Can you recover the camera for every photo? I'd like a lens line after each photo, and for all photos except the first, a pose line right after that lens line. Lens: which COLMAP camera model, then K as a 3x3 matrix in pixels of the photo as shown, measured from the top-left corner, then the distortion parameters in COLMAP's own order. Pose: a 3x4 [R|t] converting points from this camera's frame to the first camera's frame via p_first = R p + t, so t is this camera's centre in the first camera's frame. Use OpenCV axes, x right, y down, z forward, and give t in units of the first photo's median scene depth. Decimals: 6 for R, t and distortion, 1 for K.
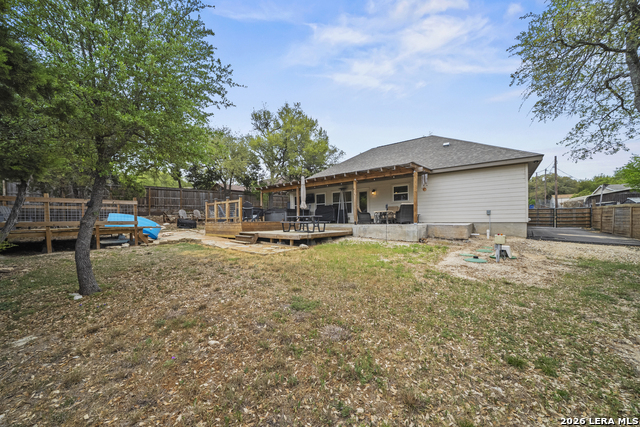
lens RADIAL K [[220.3, 0, 322.9], [0, 220.3, 216.6], [0, 0, 1]] dist [-0.014021, -0.000121]
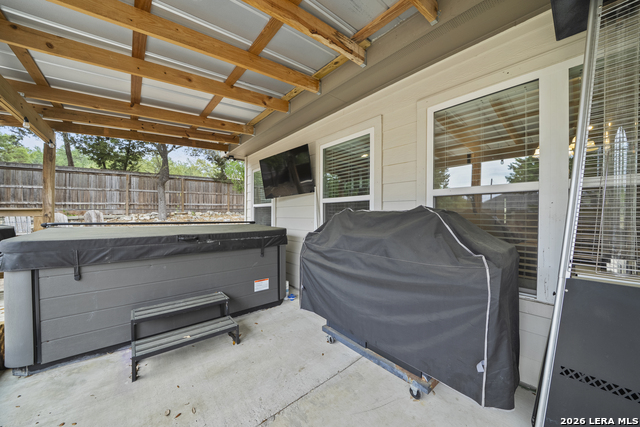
lens RADIAL K [[220.3, 0, 321.8], [0, 220.3, 214.4], [0, 0, 1]] dist [-0.014021, -0.000121]
pose [[0.981383, 0.021161, -0.190889, 0.004146], [-0.020116, 0.999770, 0.007411, -0.033704], [0.191002, -0.003433, 0.981584, 0.604013]]
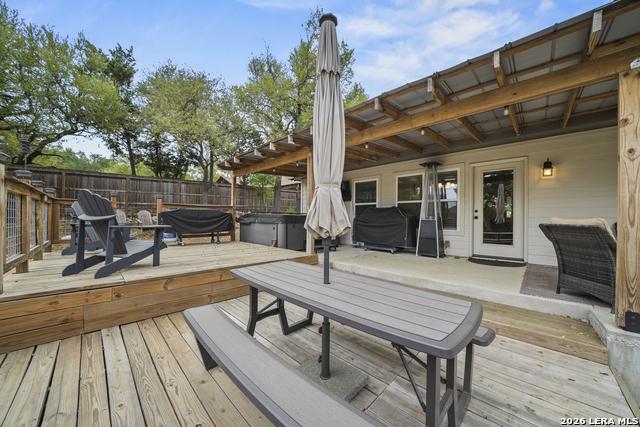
lens RADIAL K [[220.3, 0, 322.3], [0, 220.3, 215.8], [0, 0, 1]] dist [-0.014021, -0.000121]
pose [[0.995845, 0.025027, -0.087562, -0.041644], [-0.025081, 0.999685, 0.000478, -0.022479], [0.087546, 0.001720, 0.996159, 0.402286]]
